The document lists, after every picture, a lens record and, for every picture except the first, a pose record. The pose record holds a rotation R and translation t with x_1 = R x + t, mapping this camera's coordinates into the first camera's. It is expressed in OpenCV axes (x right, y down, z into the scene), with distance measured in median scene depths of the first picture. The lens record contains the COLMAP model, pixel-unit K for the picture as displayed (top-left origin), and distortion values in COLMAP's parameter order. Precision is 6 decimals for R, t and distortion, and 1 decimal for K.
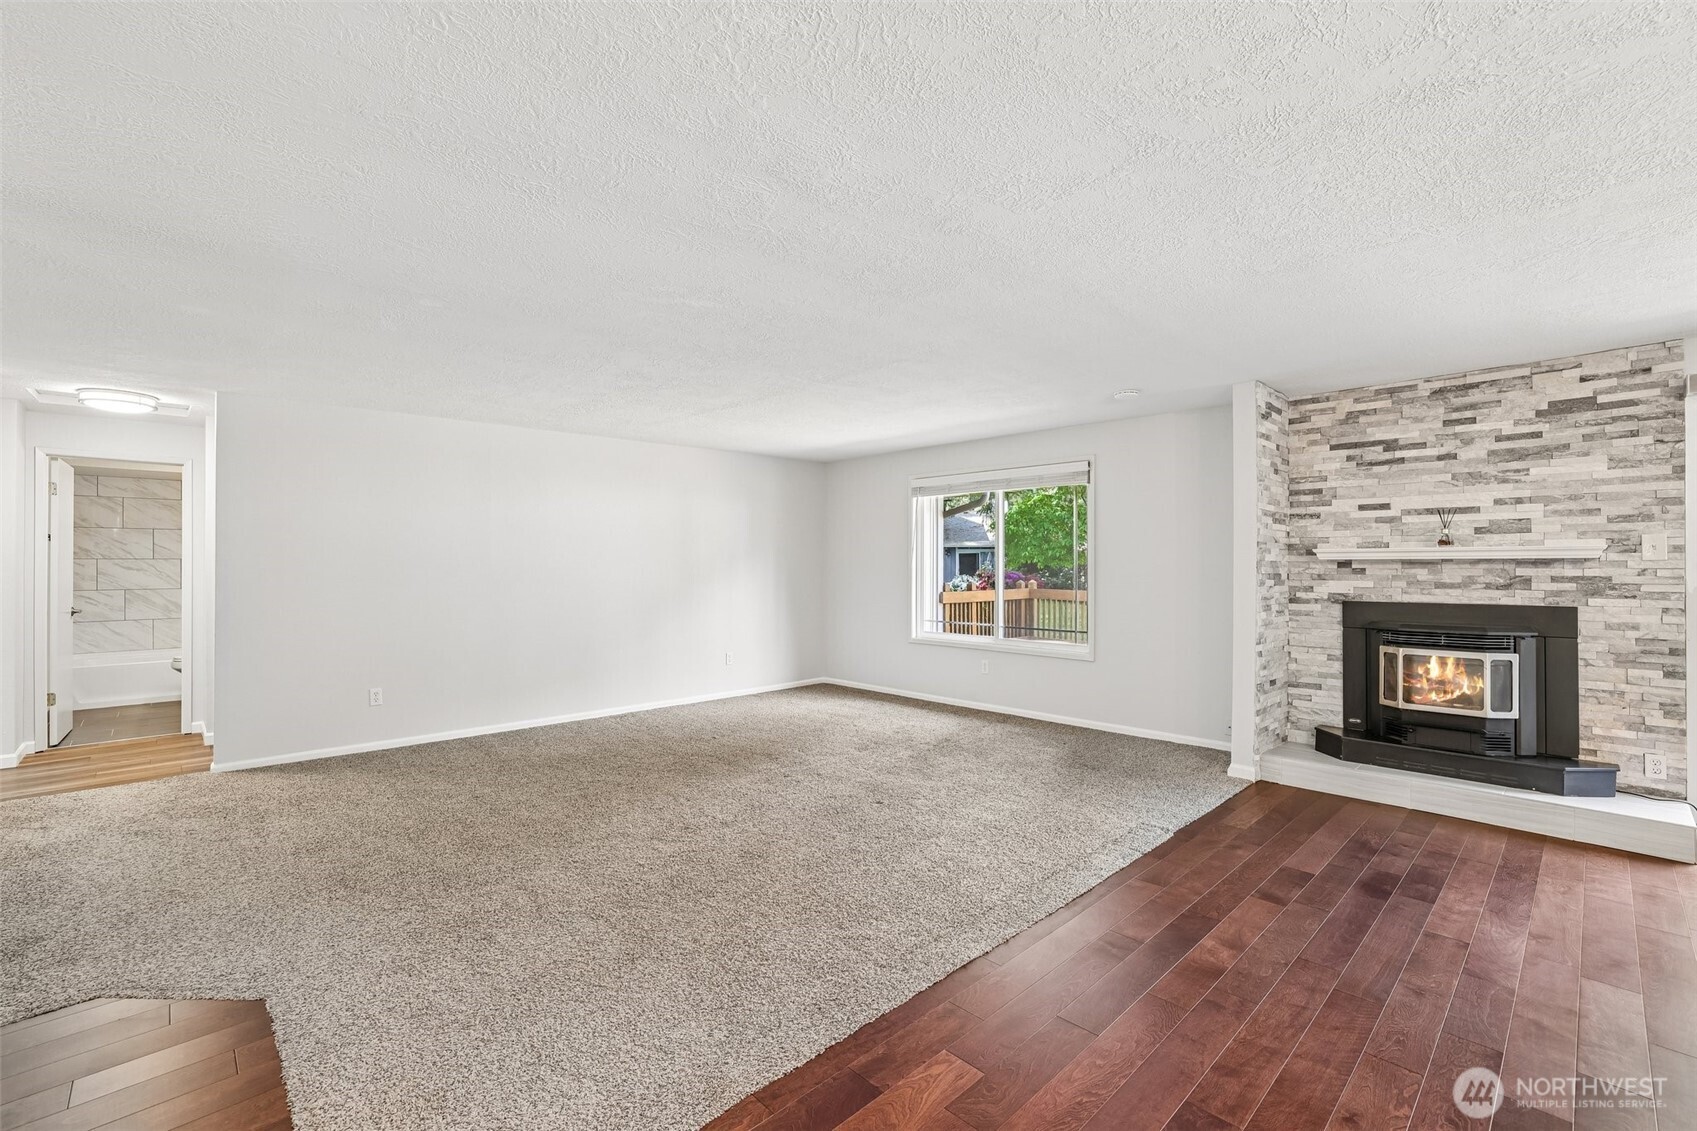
lens RADIAL K [[732.9, 0, 852.9], [0, 732.9, 560.4], [0, 0, 1]] dist [-0.022466, 0.009840]
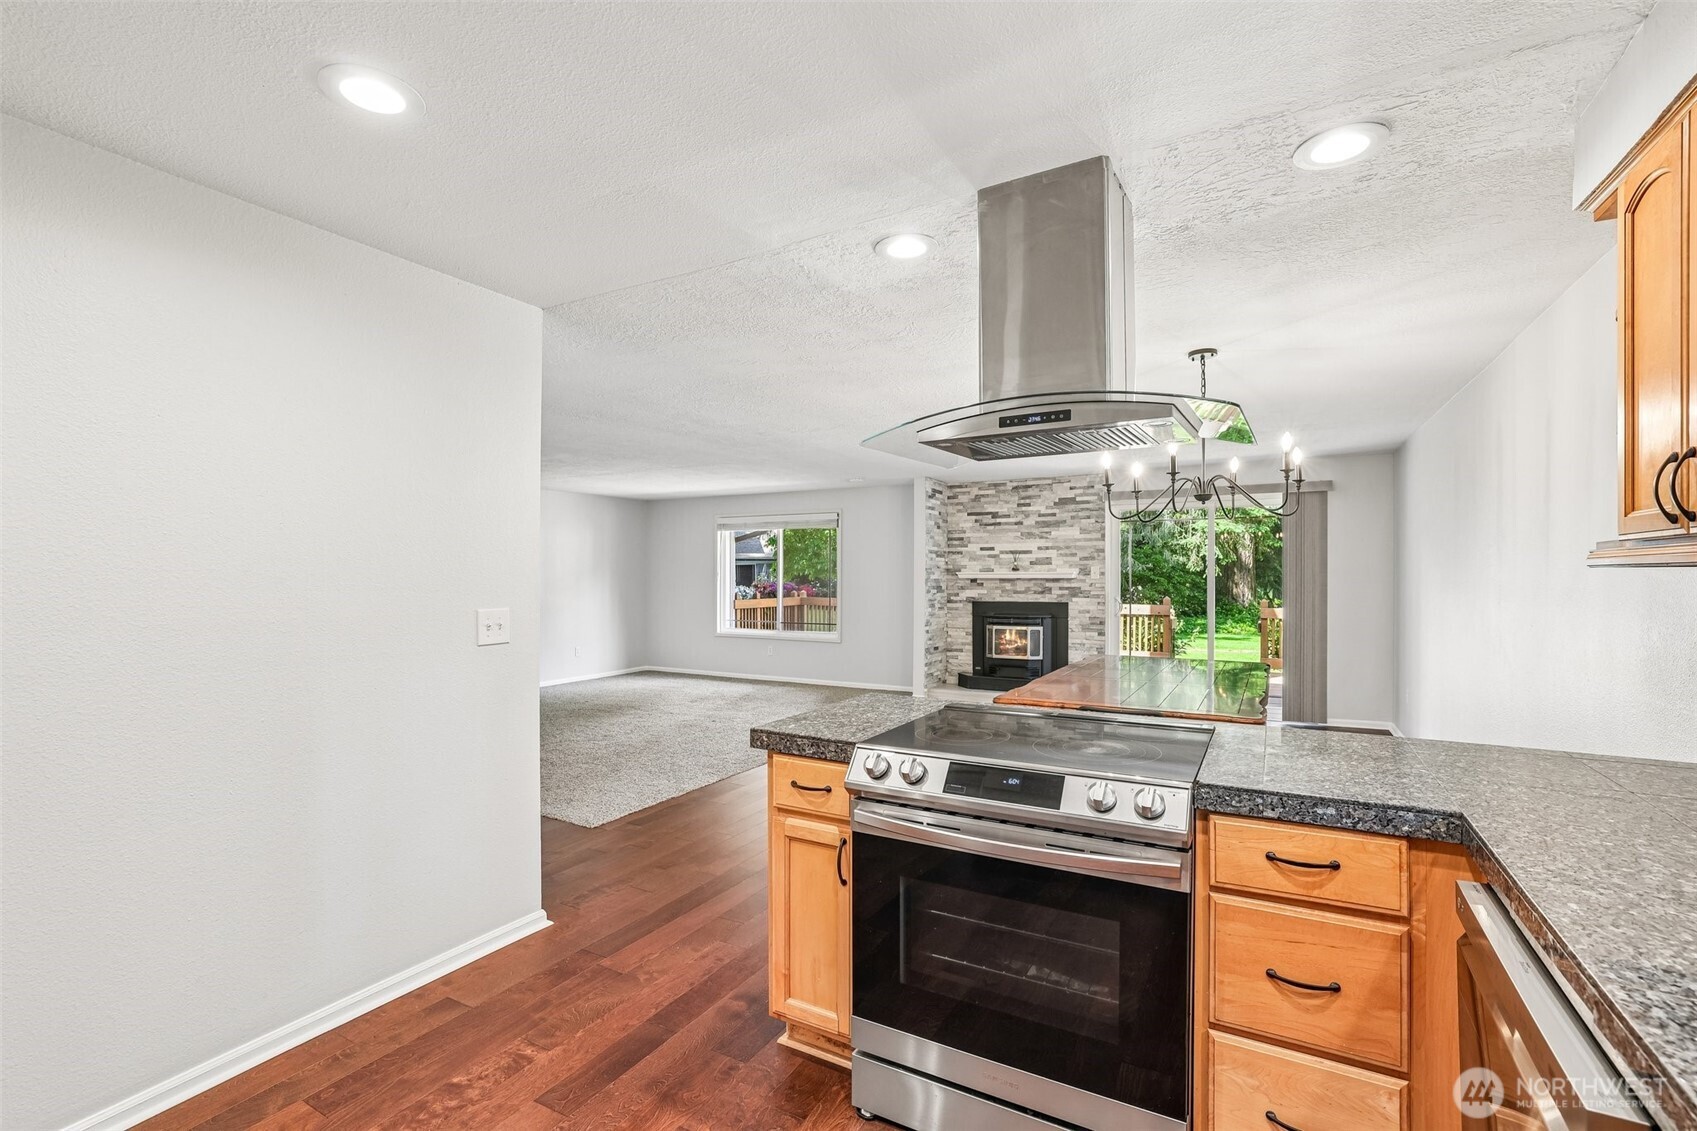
lens RADIAL K [[767.7, 0, 844.4], [0, 767.7, 572.0], [0, 0, 1]] dist [-0.023924, 0.000092]
pose [[0.957852, 0.000850, 0.287260, -0.164933], [-0.001622, 0.999996, 0.002450, -0.019850], [-0.287257, -0.002813, 0.957849, -0.709658]]
